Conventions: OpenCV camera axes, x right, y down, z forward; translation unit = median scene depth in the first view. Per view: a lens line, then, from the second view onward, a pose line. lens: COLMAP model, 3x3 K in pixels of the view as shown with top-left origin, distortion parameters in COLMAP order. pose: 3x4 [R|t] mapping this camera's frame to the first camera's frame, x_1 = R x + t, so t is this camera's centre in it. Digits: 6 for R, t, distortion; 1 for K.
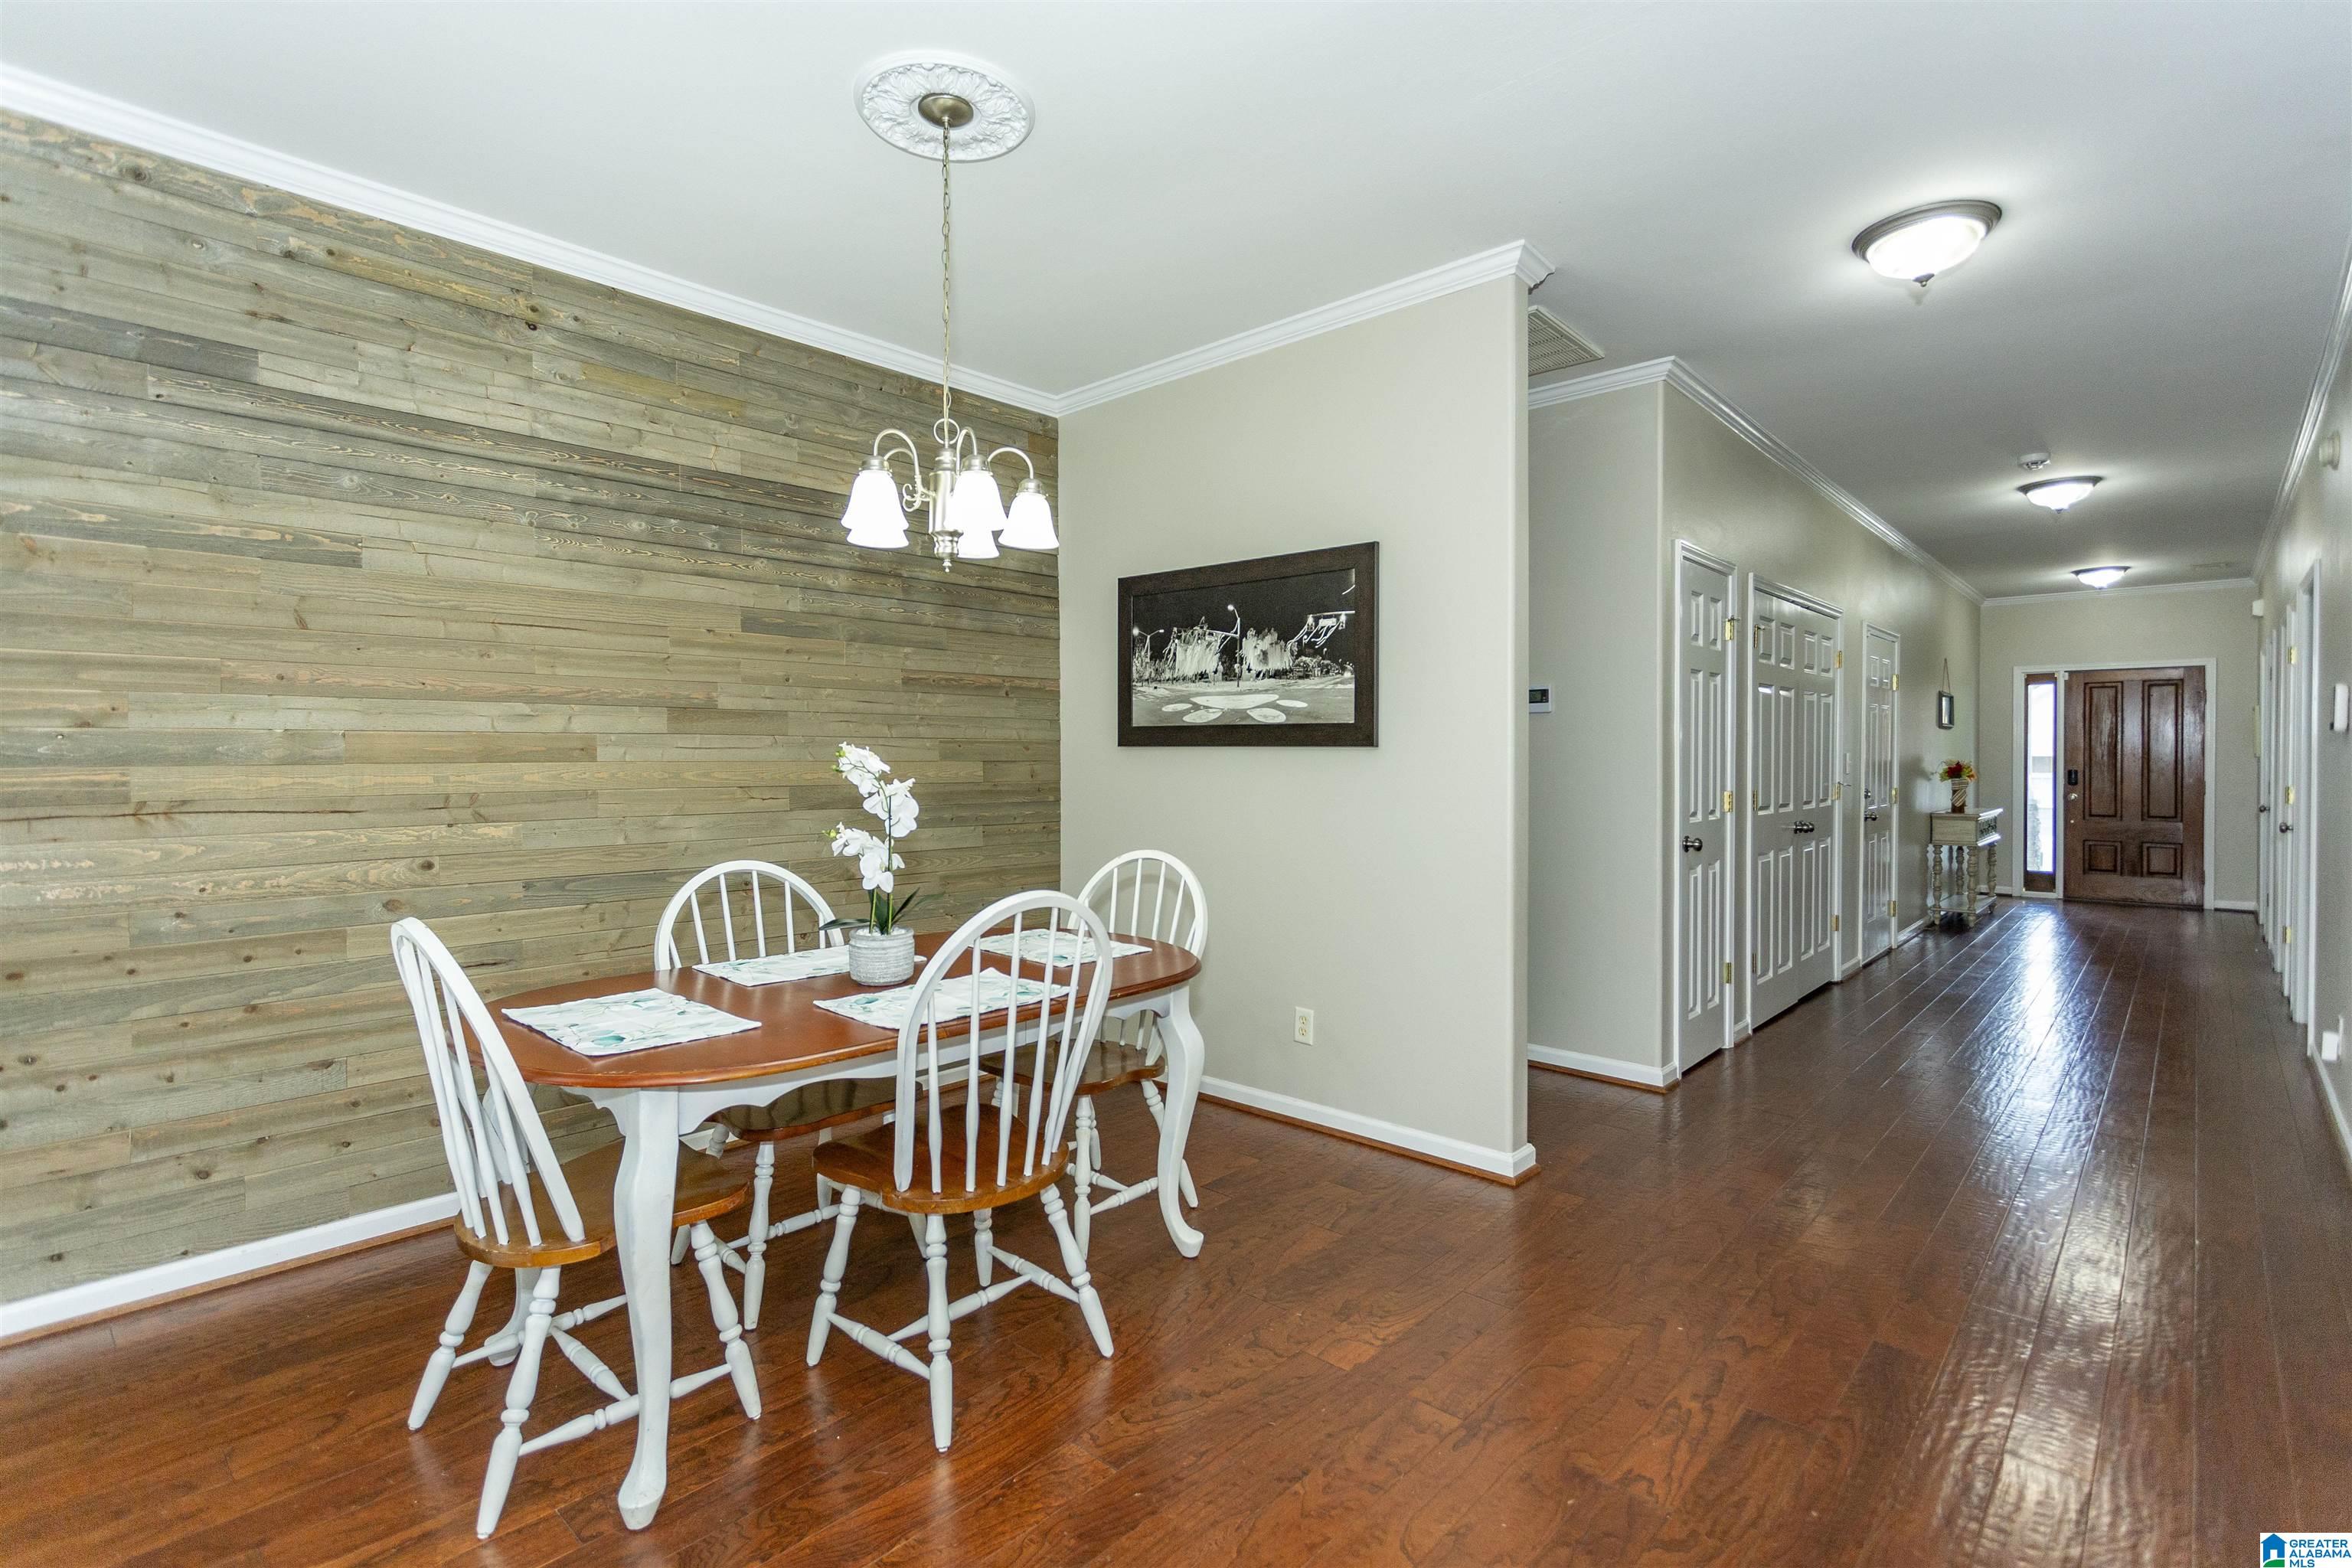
lens RADIAL K [[1112.3, 0, 1174.0], [0, 1112.3, 767.0], [0, 0, 1]] dist [0.004703, 0.001278]
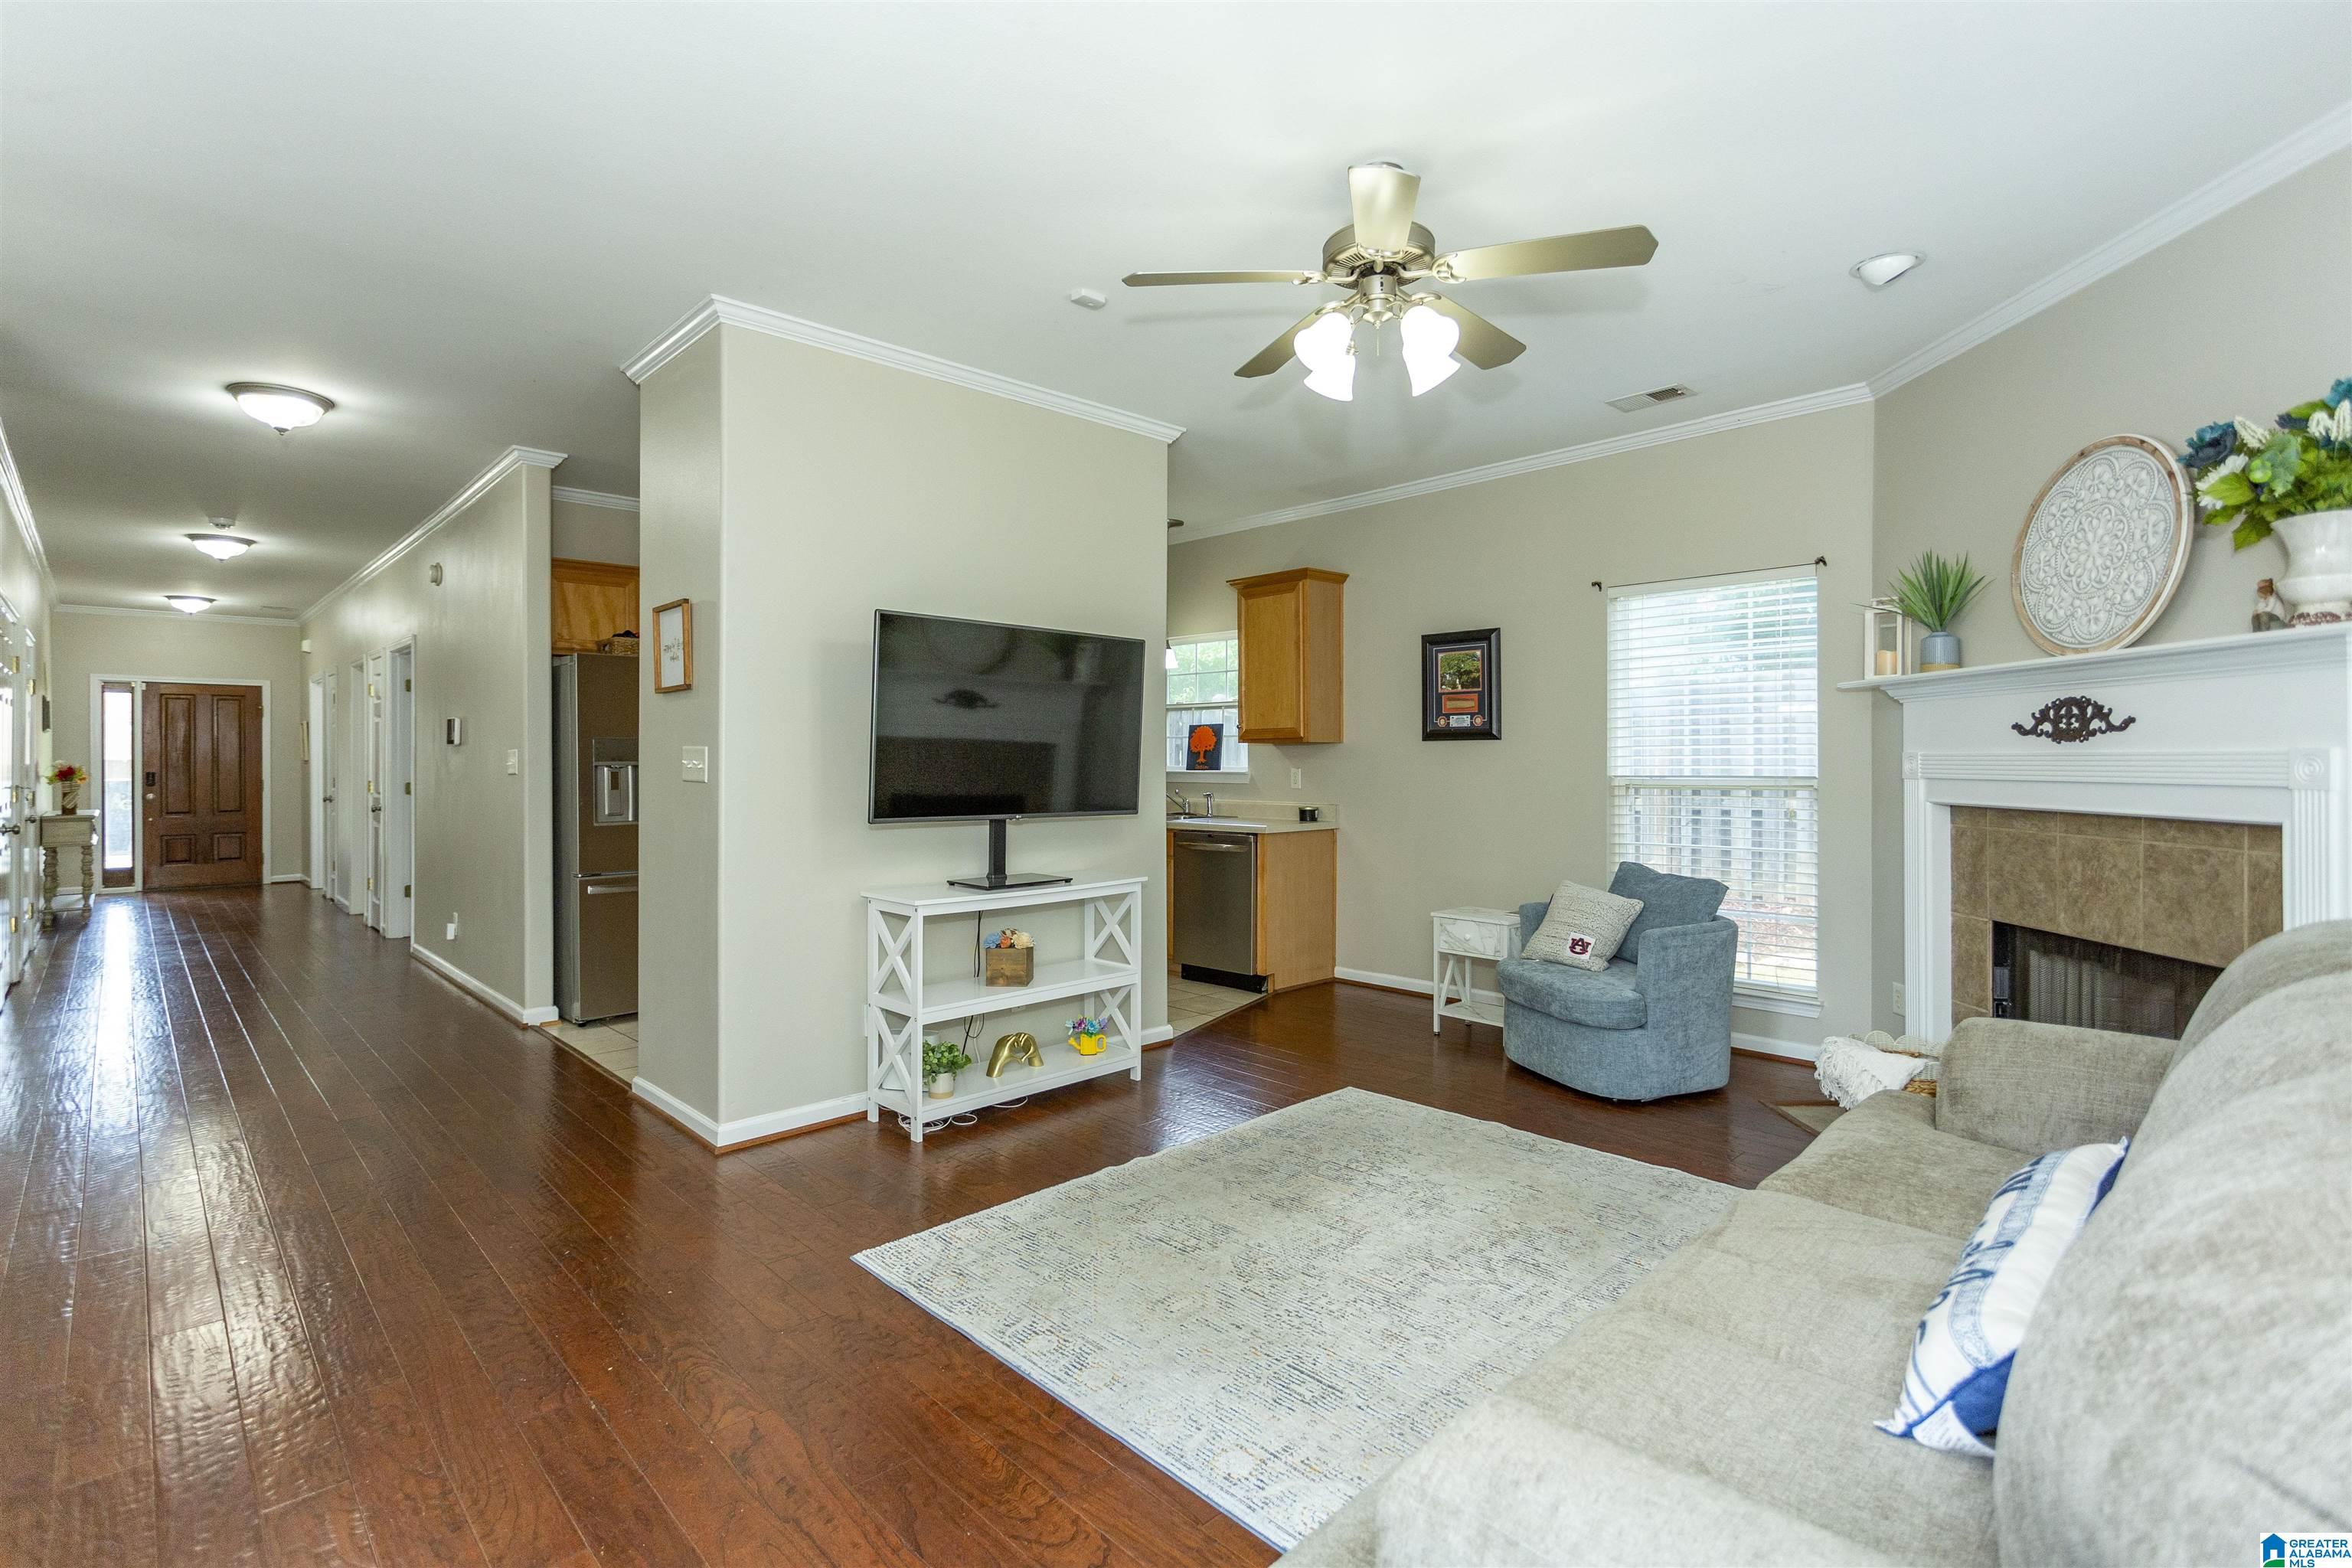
lens RADIAL K [[1112.3, 0, 1162.7], [0, 1112.3, 753.6], [0, 0, 1]] dist [0.004703, 0.001278]
pose [[0.075787, 0.004988, 0.997112, -0.624396], [0.010246, 0.999931, -0.005781, 0.001934], [-0.997071, 0.010654, 0.075731, -0.220898]]
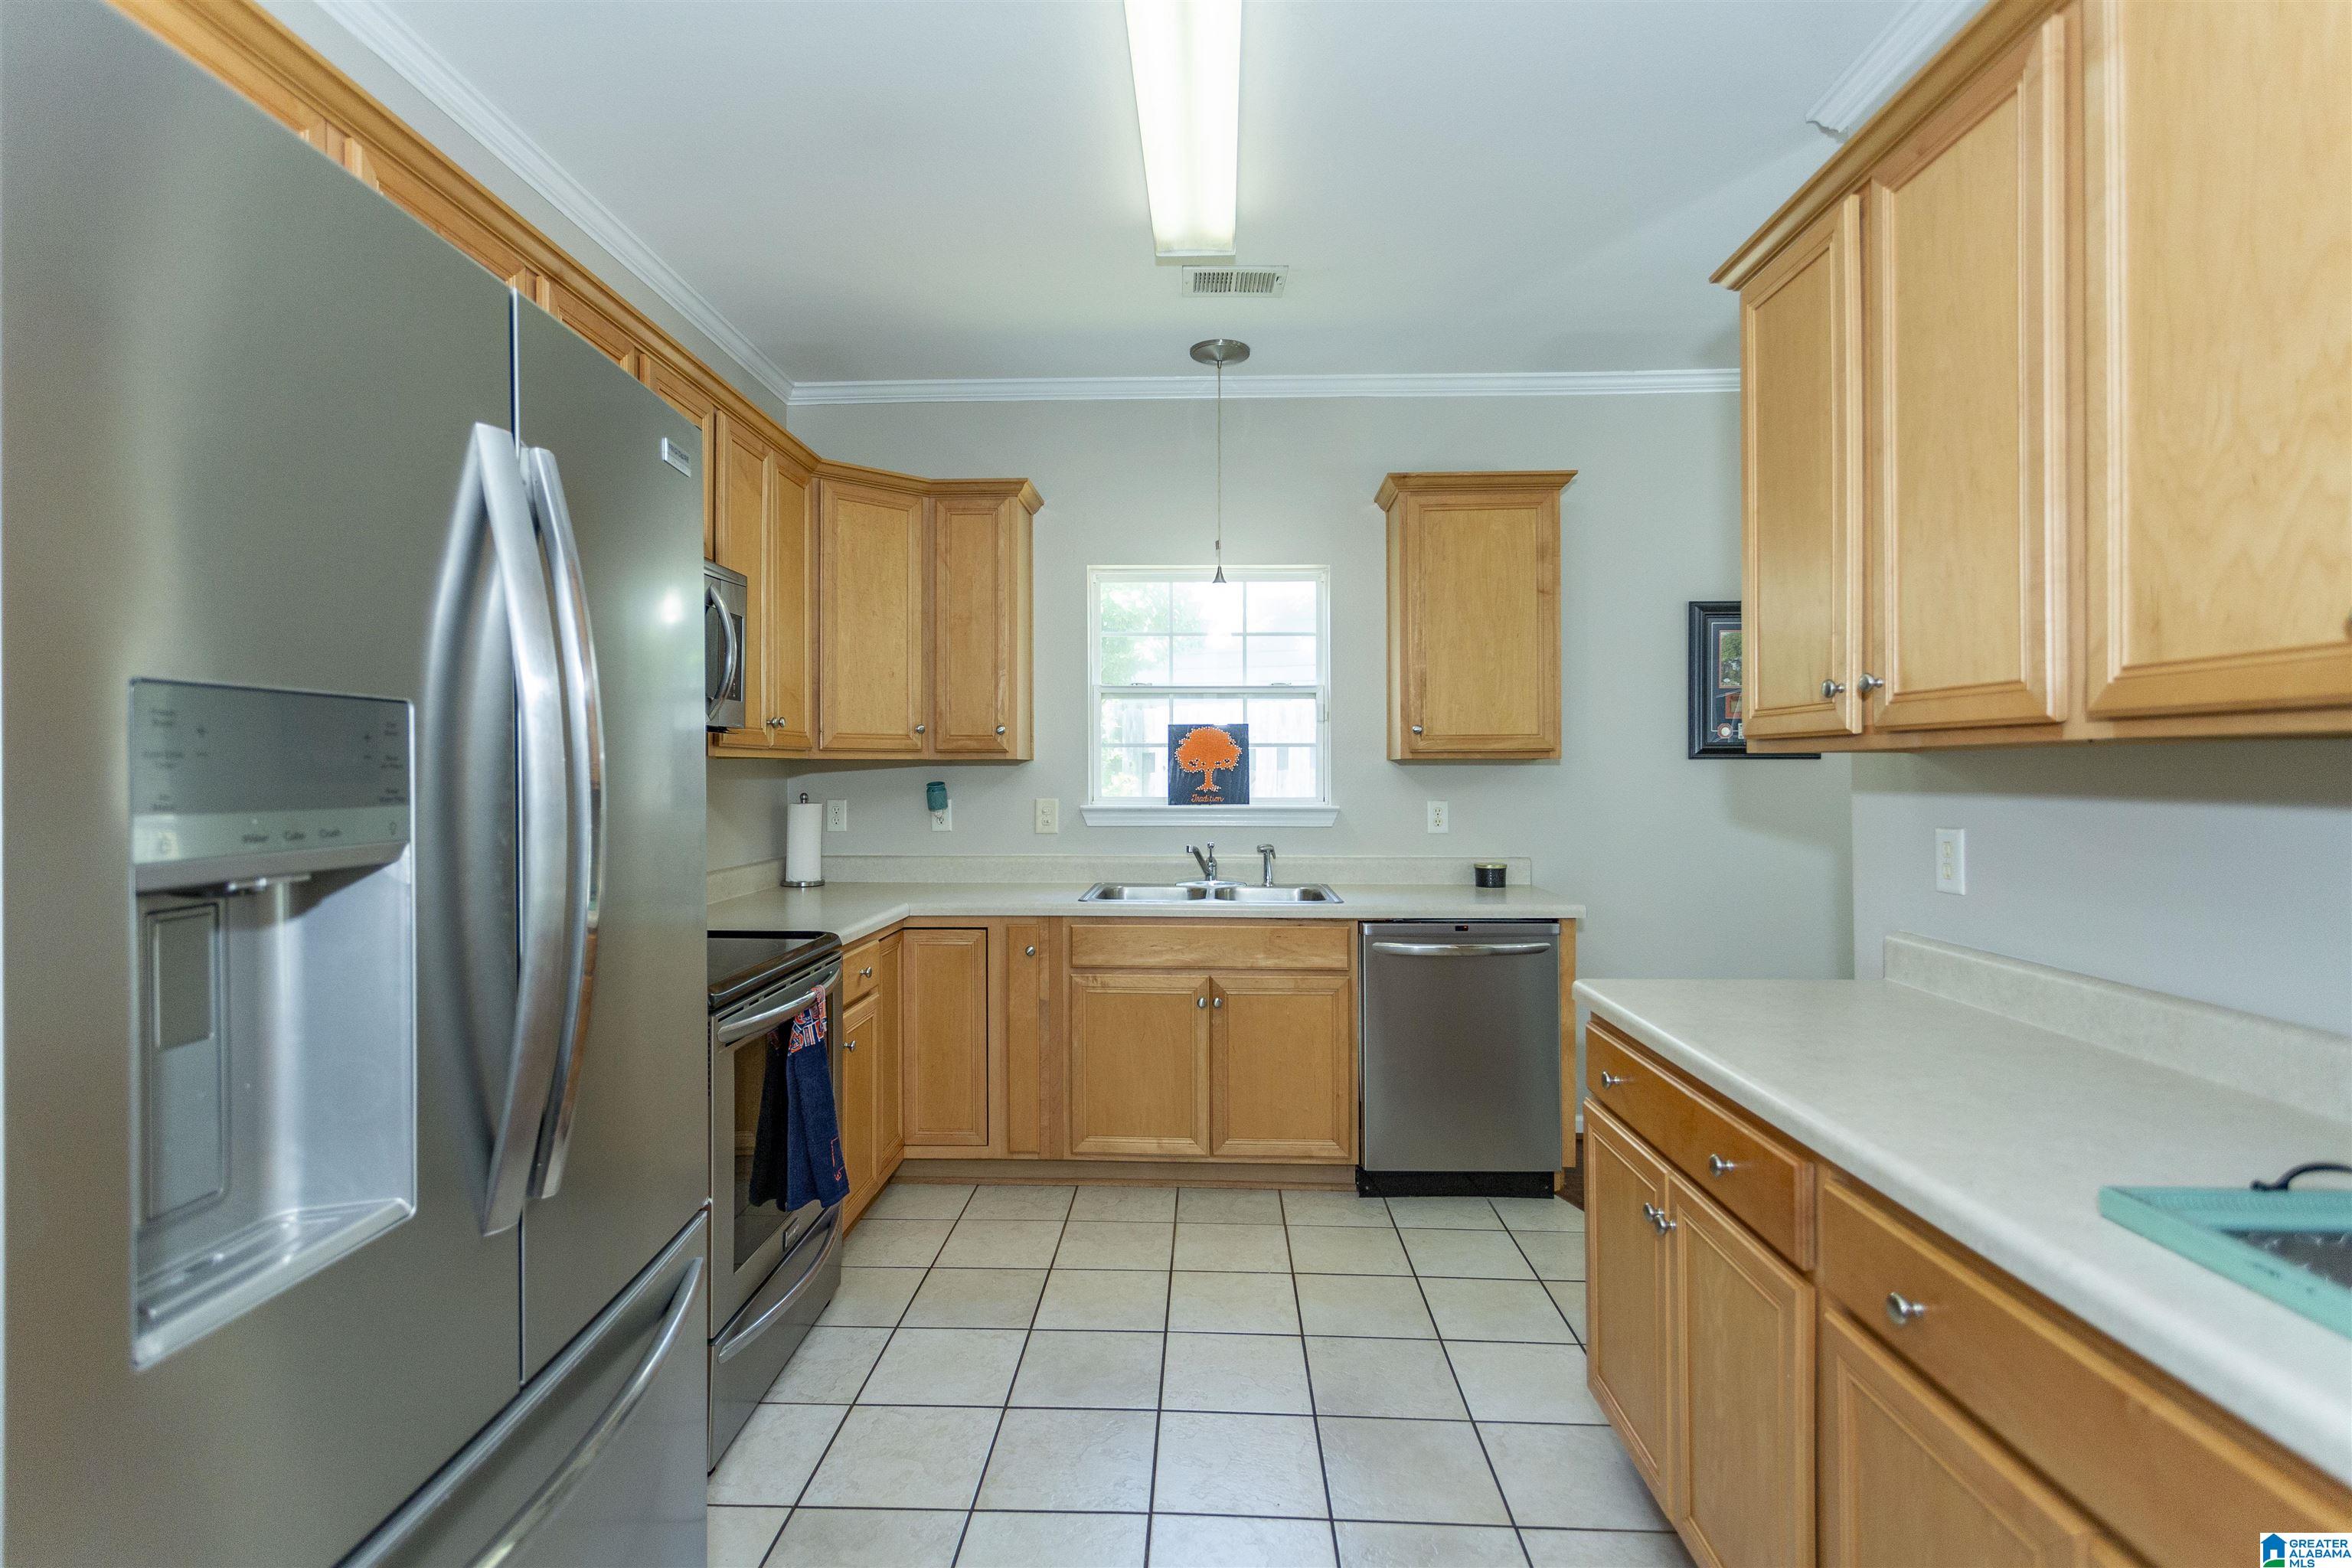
lens RADIAL K [[1112.3, 0, 1225.1], [0, 1112.3, 765.6], [0, 0, 1]] dist [0.004703, 0.001278]
pose [[-0.664885, 0.004953, 0.746930, 0.599089], [0.004690, 0.999986, -0.002457, -0.017498], [-0.746931, 0.001870, -0.664899, 0.648486]]
